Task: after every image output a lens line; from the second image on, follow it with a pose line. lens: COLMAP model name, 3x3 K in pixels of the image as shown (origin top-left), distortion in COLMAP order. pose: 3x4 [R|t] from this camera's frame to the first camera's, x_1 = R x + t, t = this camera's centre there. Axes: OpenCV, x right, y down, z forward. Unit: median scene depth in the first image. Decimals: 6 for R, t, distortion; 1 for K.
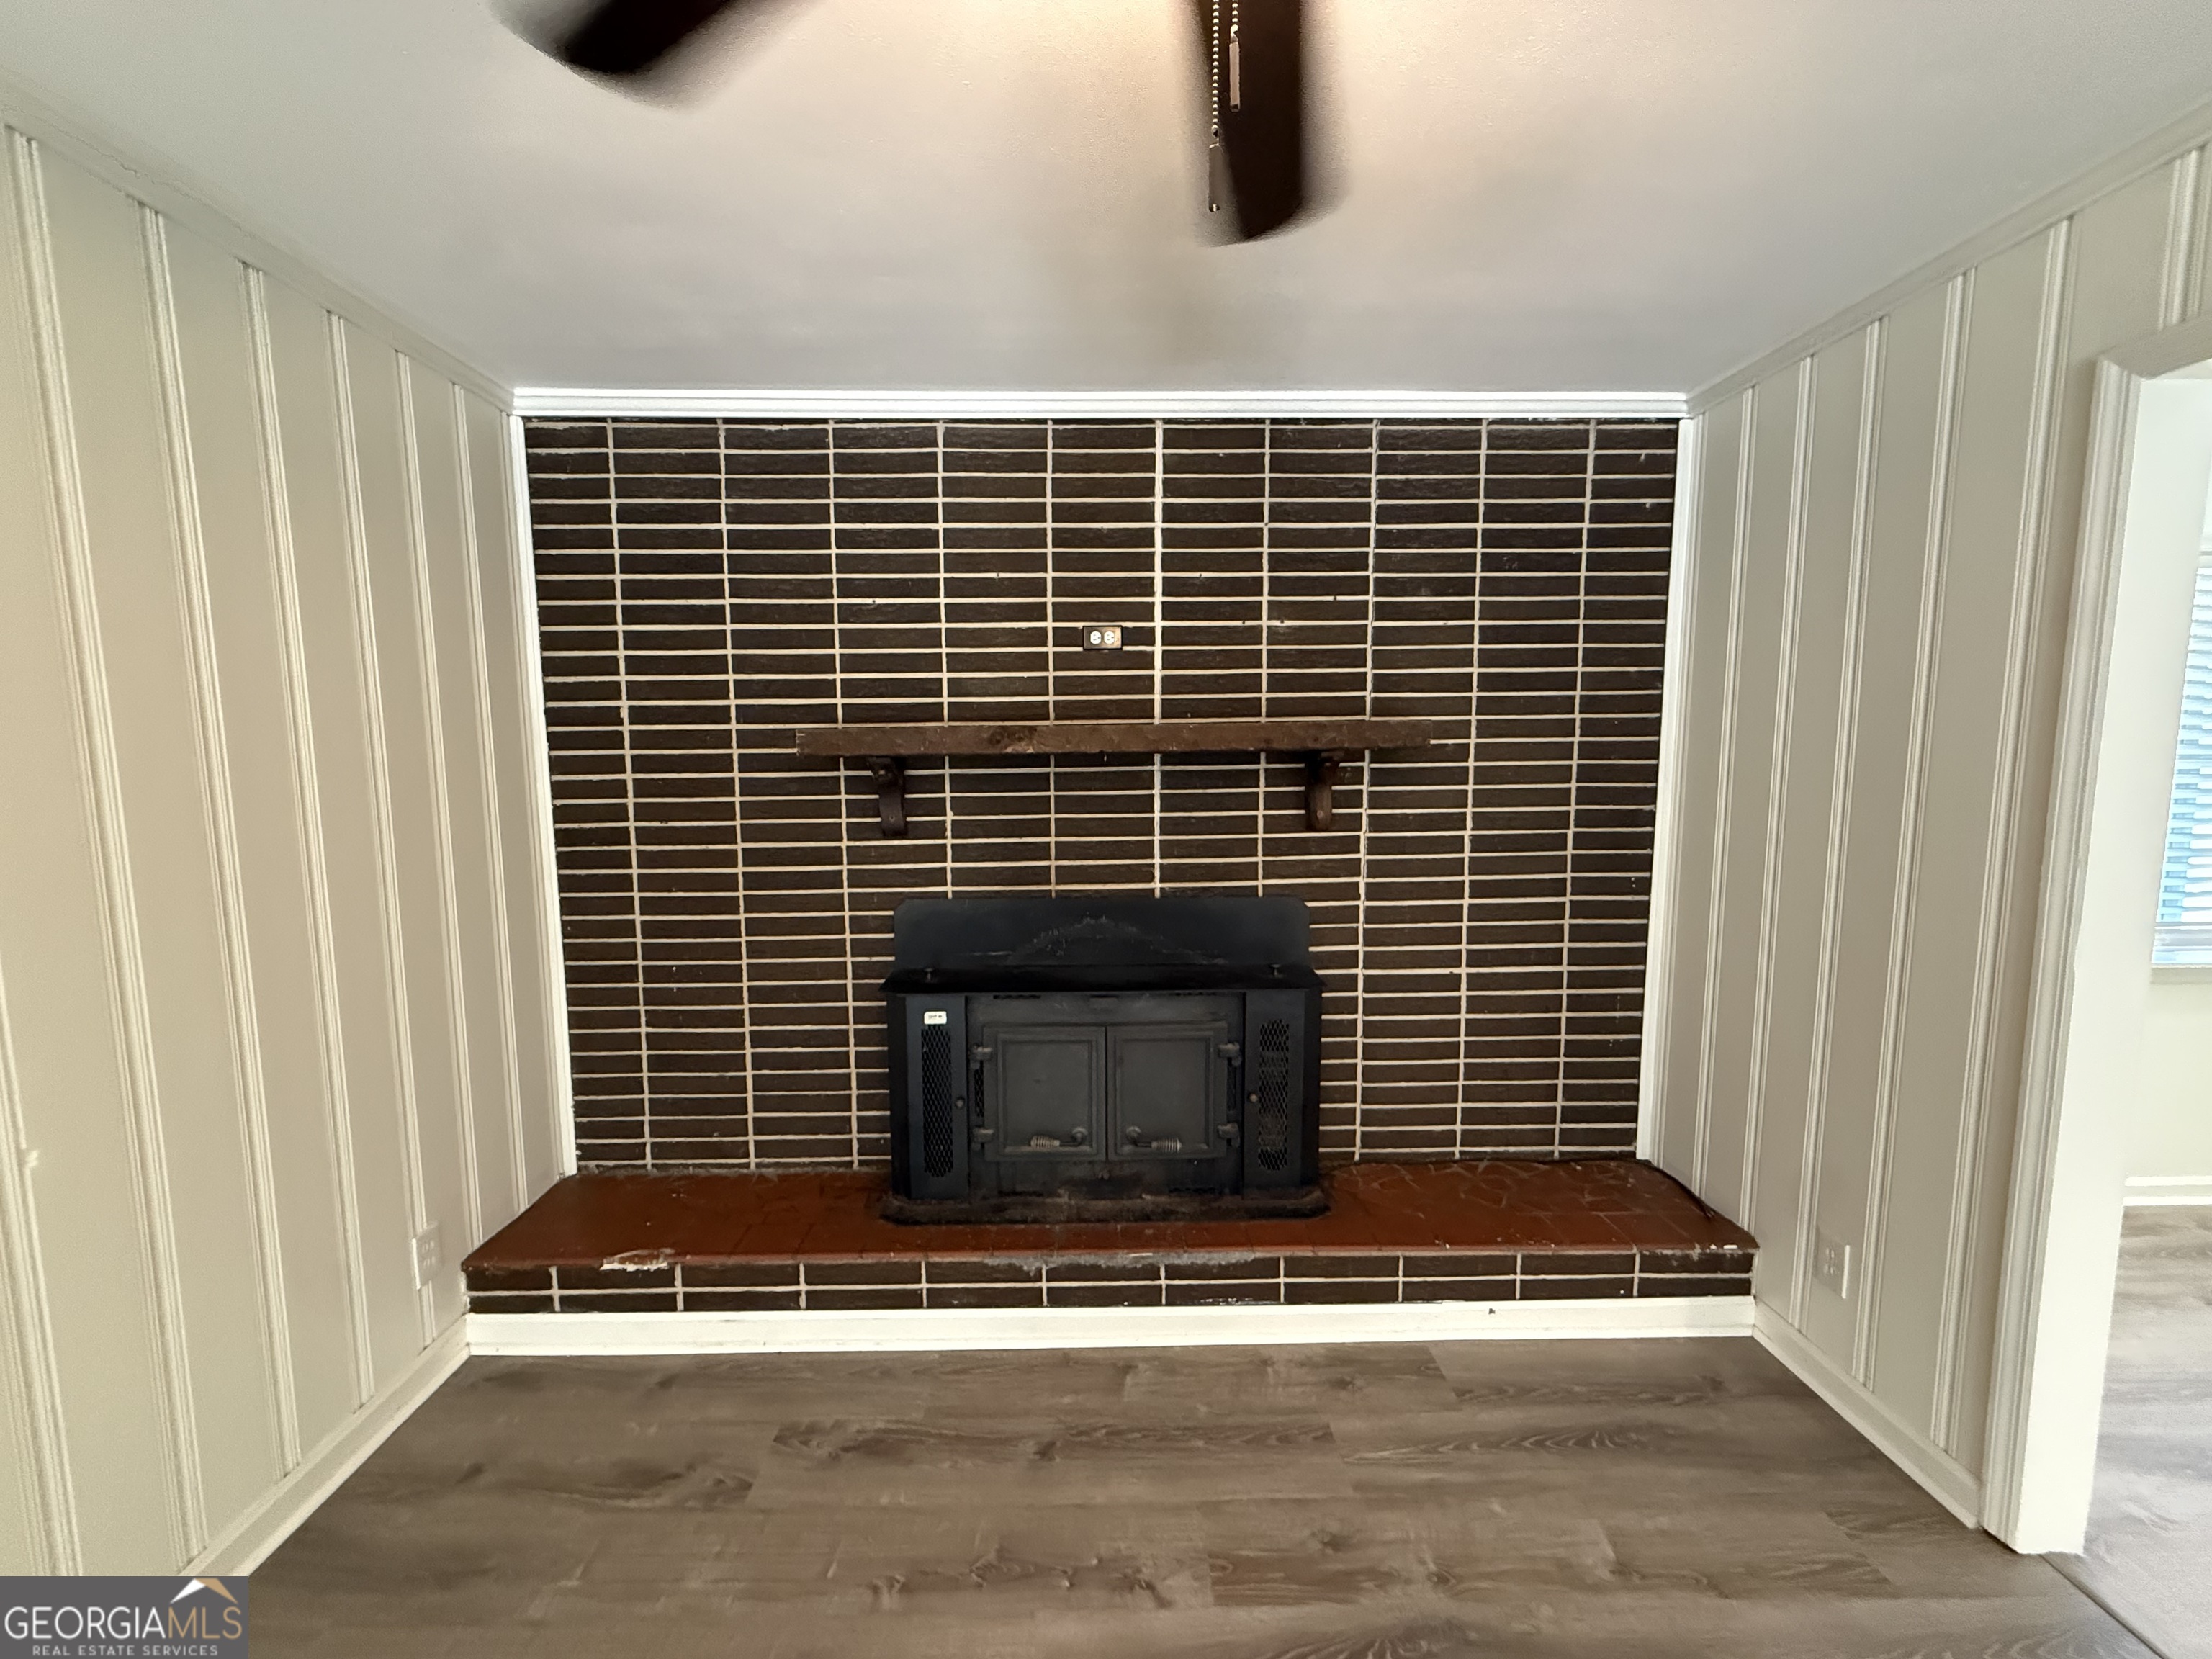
lens RADIAL K [[884.2, 0, 1106.5], [0, 884.2, 832.6], [0, 0, 1]] dist [0.002163, -0.000200]
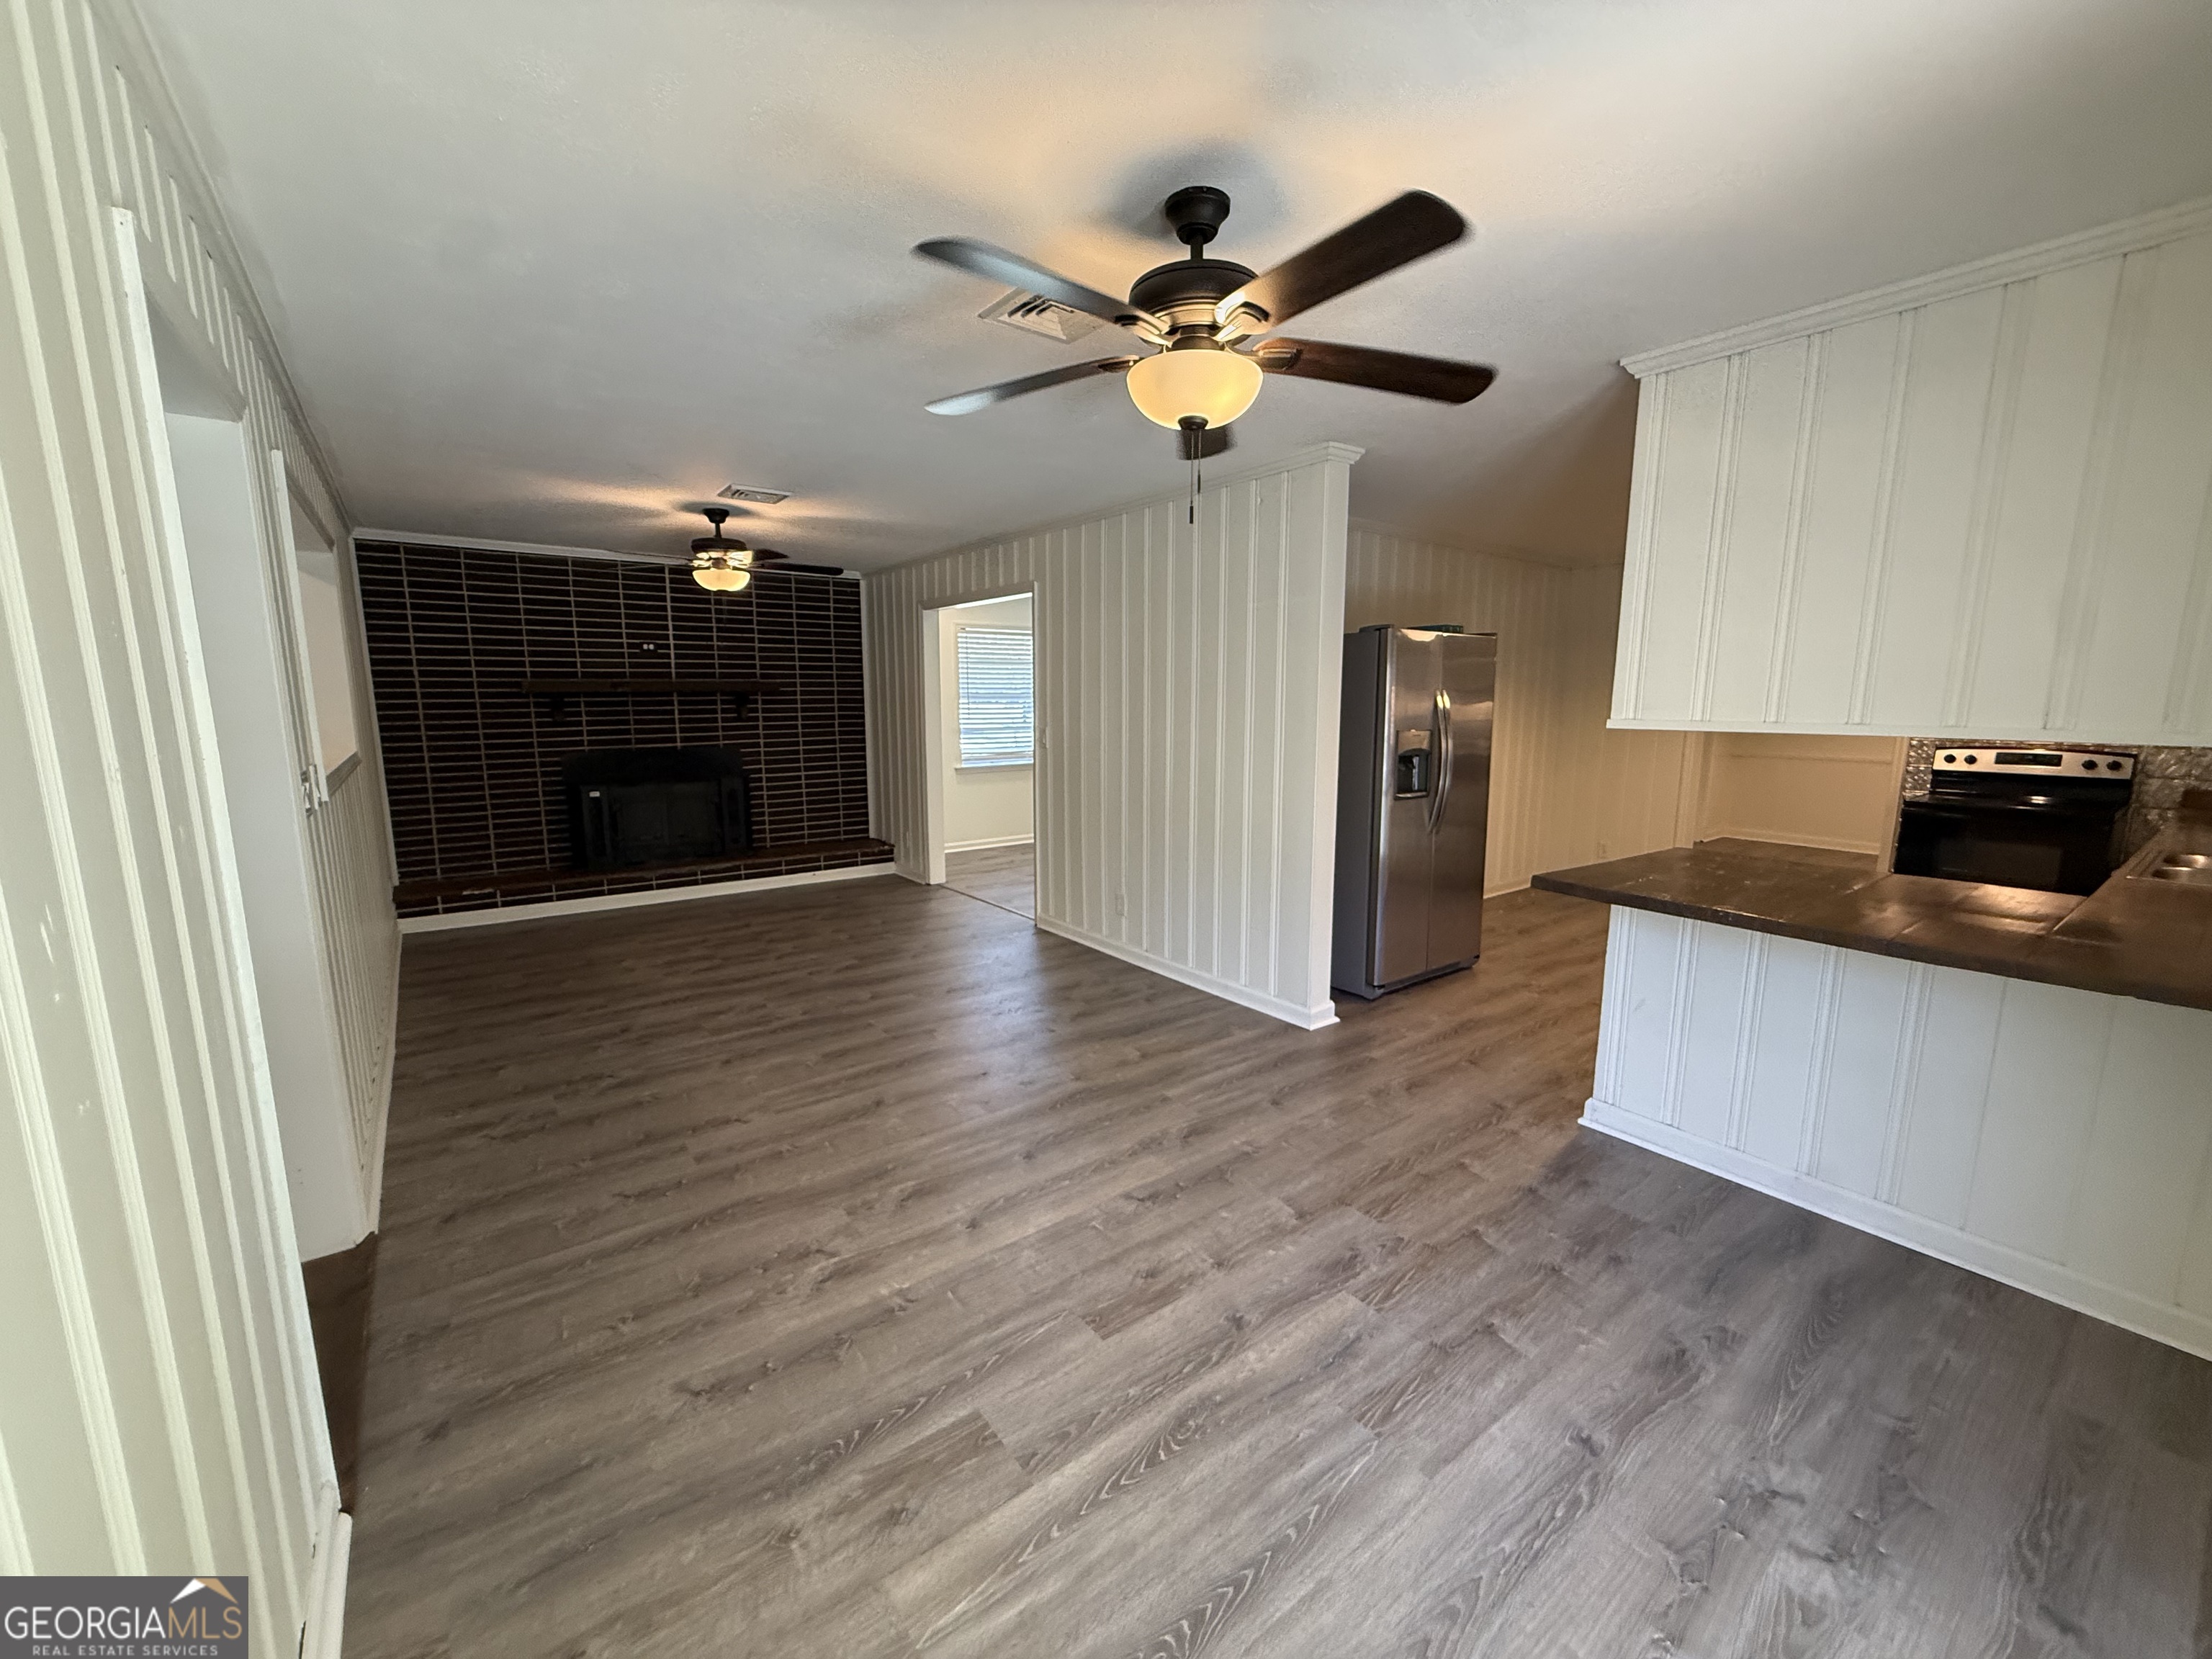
lens RADIAL K [[884.2, 0, 1102.9], [0, 884.2, 834.3], [0, 0, 1]] dist [0.002163, -0.000200]
pose [[0.809339, -0.085486, 0.581087, -0.468828], [0.053643, 0.995975, 0.071808, 0.204739], [-0.584887, -0.026946, 0.810667, -1.838682]]
